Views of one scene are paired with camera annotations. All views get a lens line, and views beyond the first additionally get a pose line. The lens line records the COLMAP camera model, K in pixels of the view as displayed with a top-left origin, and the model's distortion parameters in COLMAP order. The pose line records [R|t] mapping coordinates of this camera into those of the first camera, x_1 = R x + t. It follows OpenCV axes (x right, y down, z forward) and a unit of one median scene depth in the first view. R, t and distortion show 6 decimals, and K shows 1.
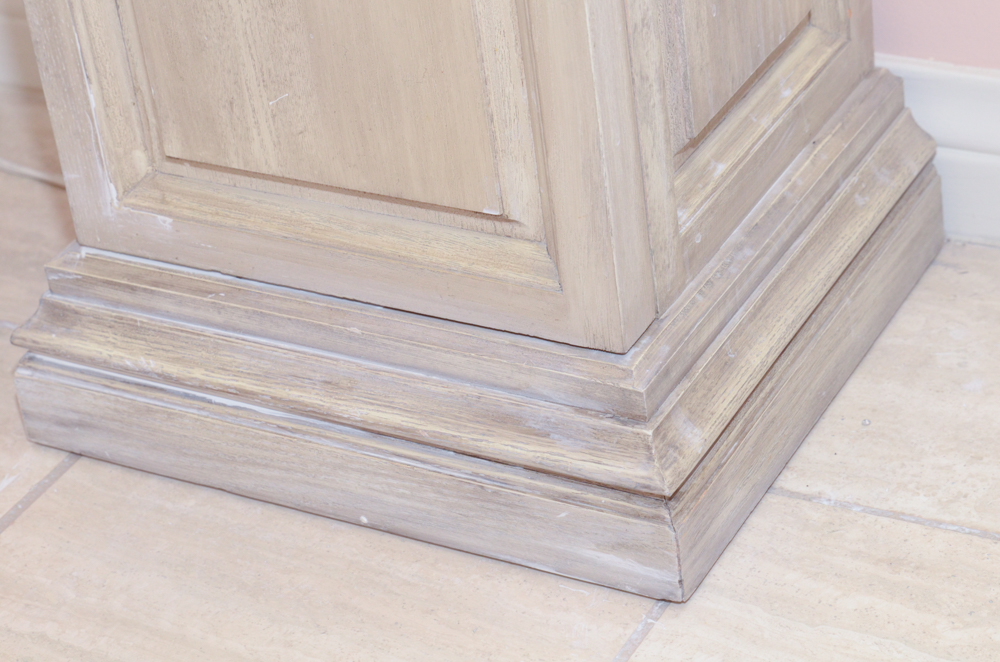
lens RADIAL K [[2726.6, 0, 500.0], [0, 2726.6, 331.0], [0, 0, 1]] dist [0.014147, -1.061548]
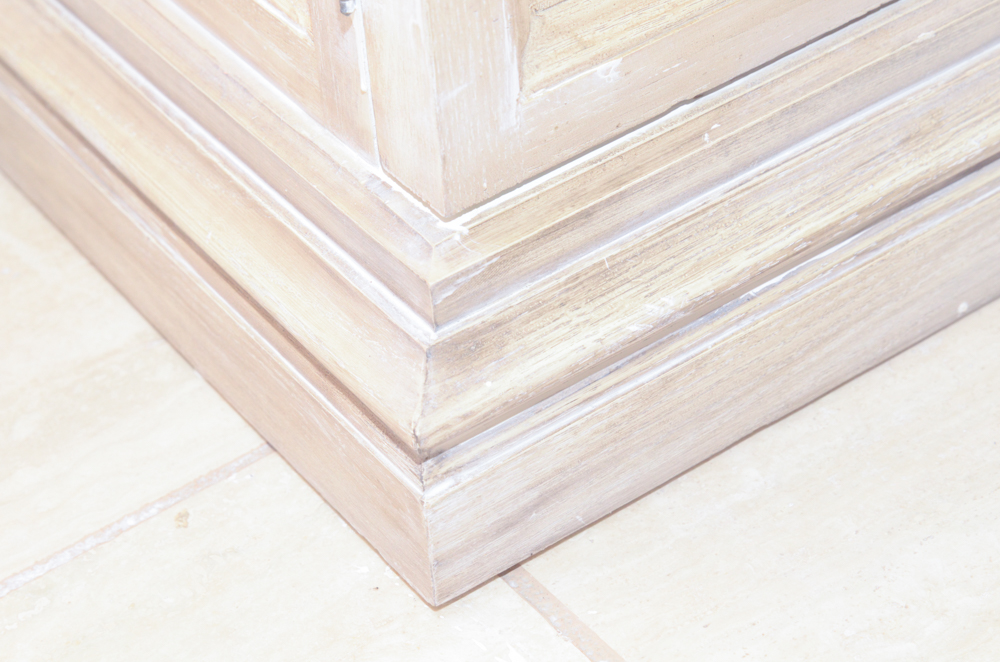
lens RADIAL K [[2726.6, 0, 500.0], [0, 2726.6, 331.0], [0, 0, 1]] dist [0.014147, -1.061548]
pose [[0.425084, -0.514218, 0.744906, -0.601203], [0.496359, 0.820614, 0.283231, -0.172672], [-0.756922, 0.249344, 0.604066, 0.682755]]
